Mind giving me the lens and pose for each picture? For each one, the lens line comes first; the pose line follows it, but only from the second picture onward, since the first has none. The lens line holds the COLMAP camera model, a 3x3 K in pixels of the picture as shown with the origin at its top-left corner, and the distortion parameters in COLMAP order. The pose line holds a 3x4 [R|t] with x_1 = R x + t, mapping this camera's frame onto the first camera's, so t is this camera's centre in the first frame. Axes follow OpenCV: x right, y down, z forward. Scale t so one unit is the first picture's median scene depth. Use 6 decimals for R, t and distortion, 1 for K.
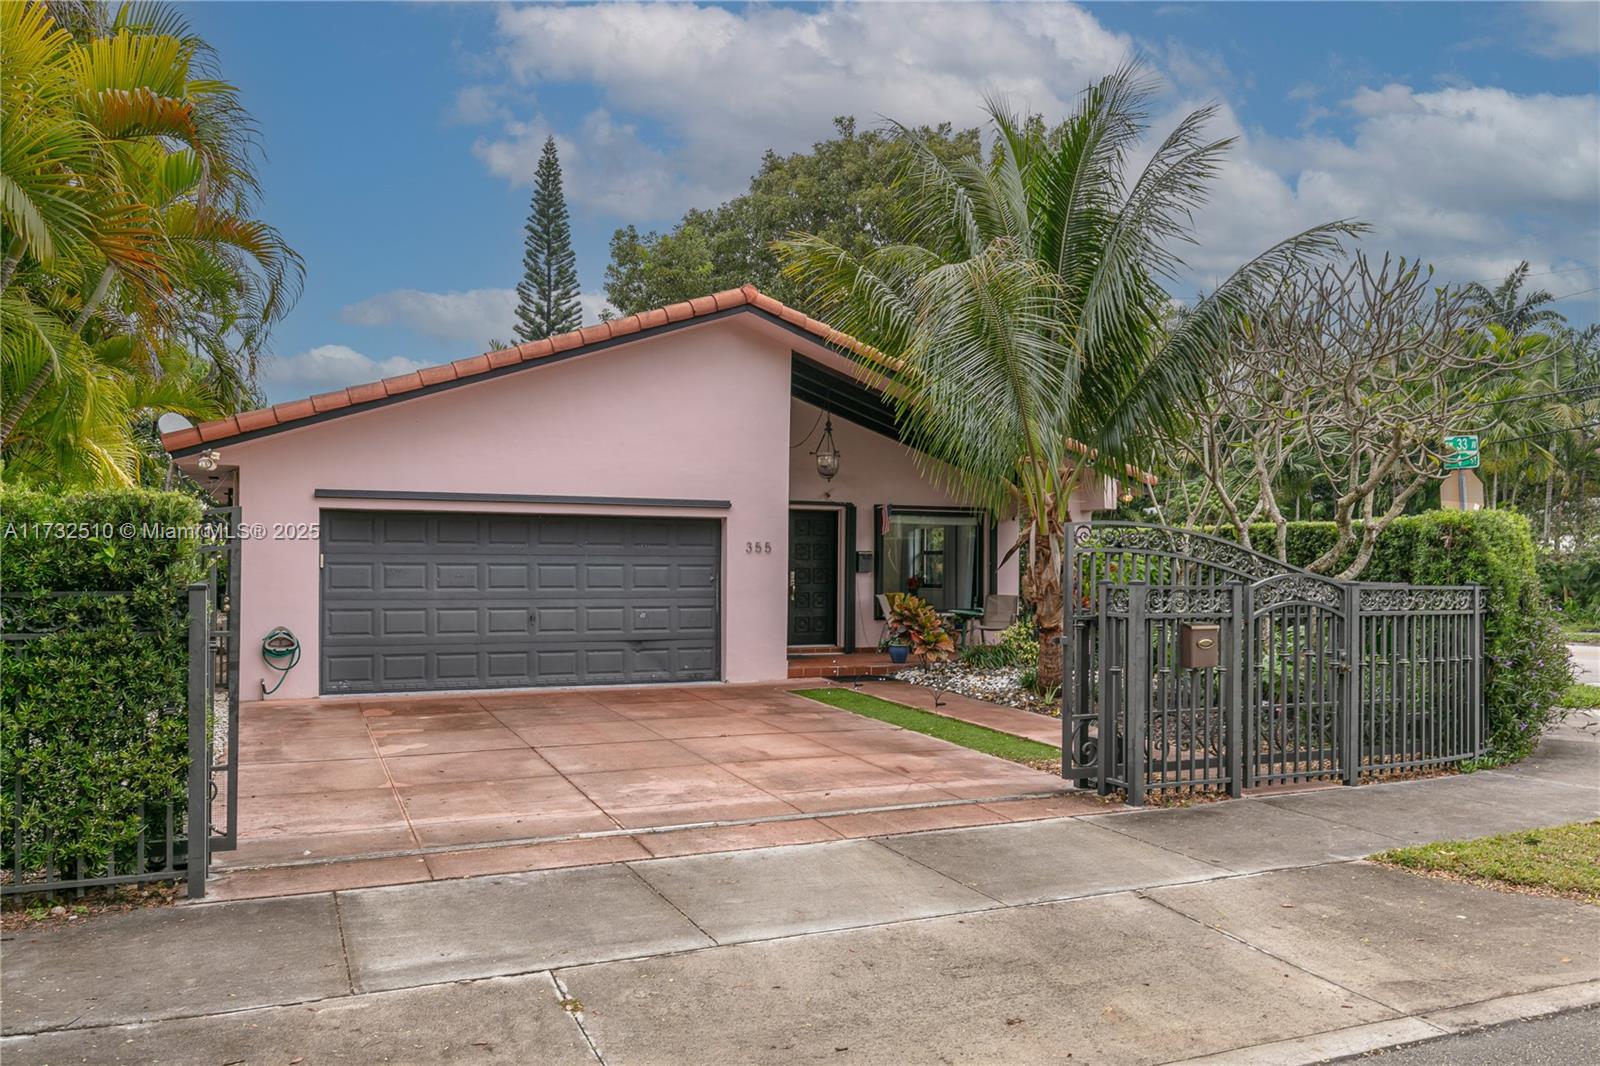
lens RADIAL K [[1164.0, 0, 788.5], [0, 1164.0, 561.3], [0, 0, 1]] dist [0.008429, -0.005637]
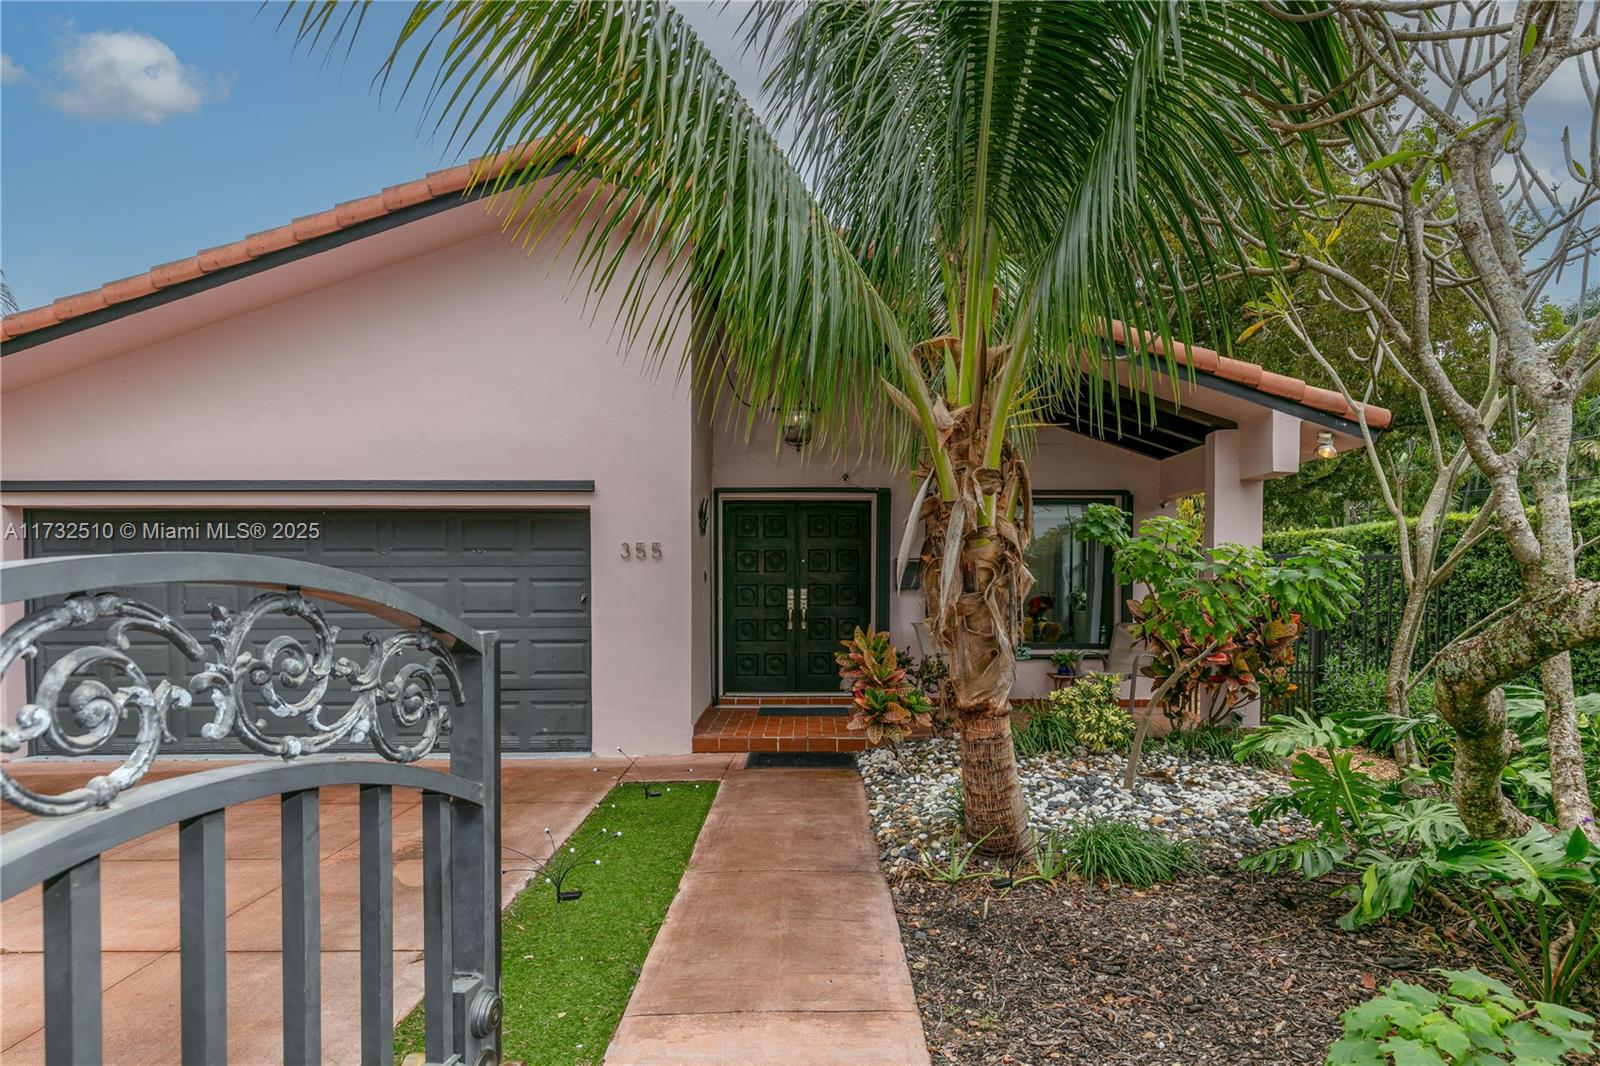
lens RADIAL K [[923.1, 0, 826.6], [0, 923.1, 587.4], [0, 0, 1]] dist [0.006654, 0.001008]
pose [[0.926919, -0.007019, -0.375196, 0.463317], [0.009287, 0.999948, 0.004236, 0.012573], [0.375146, -0.007411, 0.926936, 0.984251]]
